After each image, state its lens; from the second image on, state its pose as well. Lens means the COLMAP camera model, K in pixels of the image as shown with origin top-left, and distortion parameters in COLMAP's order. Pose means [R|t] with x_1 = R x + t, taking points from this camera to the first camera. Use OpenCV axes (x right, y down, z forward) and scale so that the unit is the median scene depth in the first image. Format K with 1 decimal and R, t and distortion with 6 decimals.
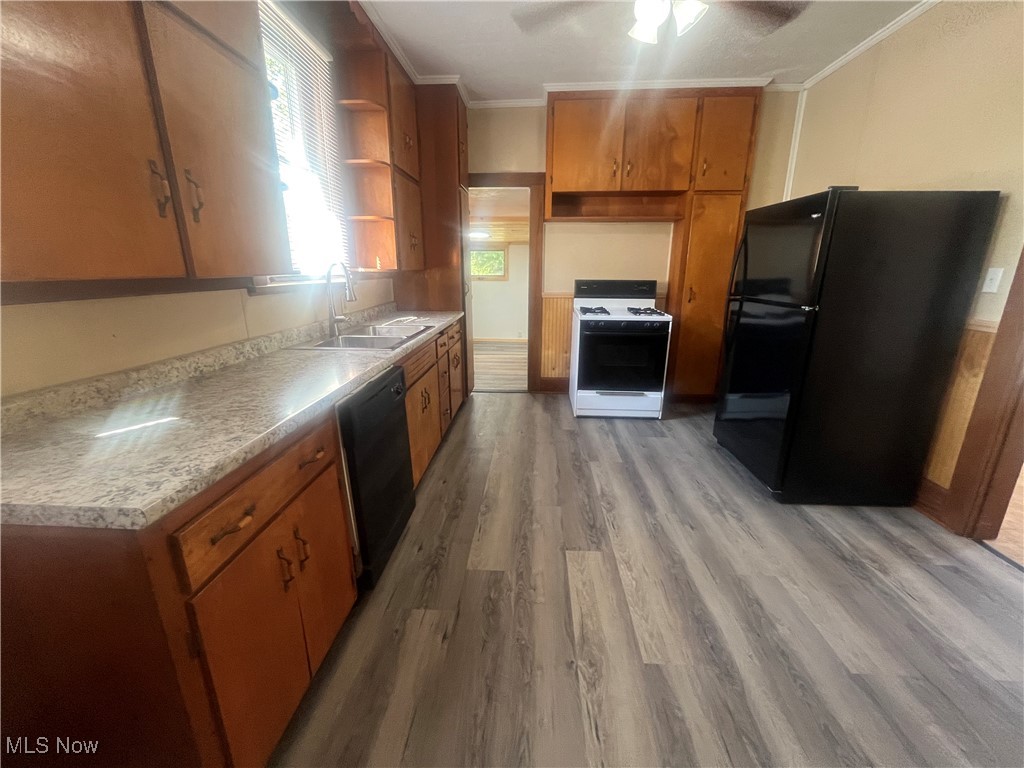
lens RADIAL K [[414.5, 0, 512.5], [0, 414.5, 382.0], [0, 0, 1]] dist [0.000166, -0.000545]
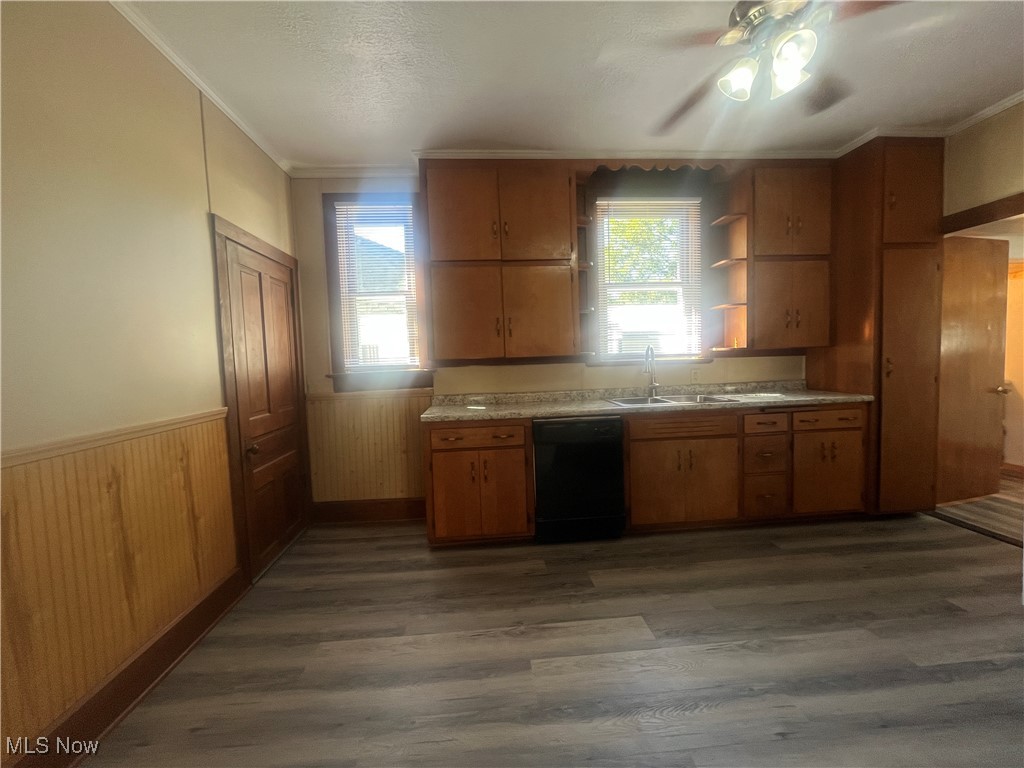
lens RADIAL K [[414.5, 0, 511.3], [0, 414.5, 382.9], [0, 0, 1]] dist [0.000166, -0.000545]
pose [[0.129030, 0.056131, -0.990051, 1.131784], [-0.231147, 0.972597, 0.025017, -0.108999], [0.964325, 0.225620, 0.138469, 0.447400]]
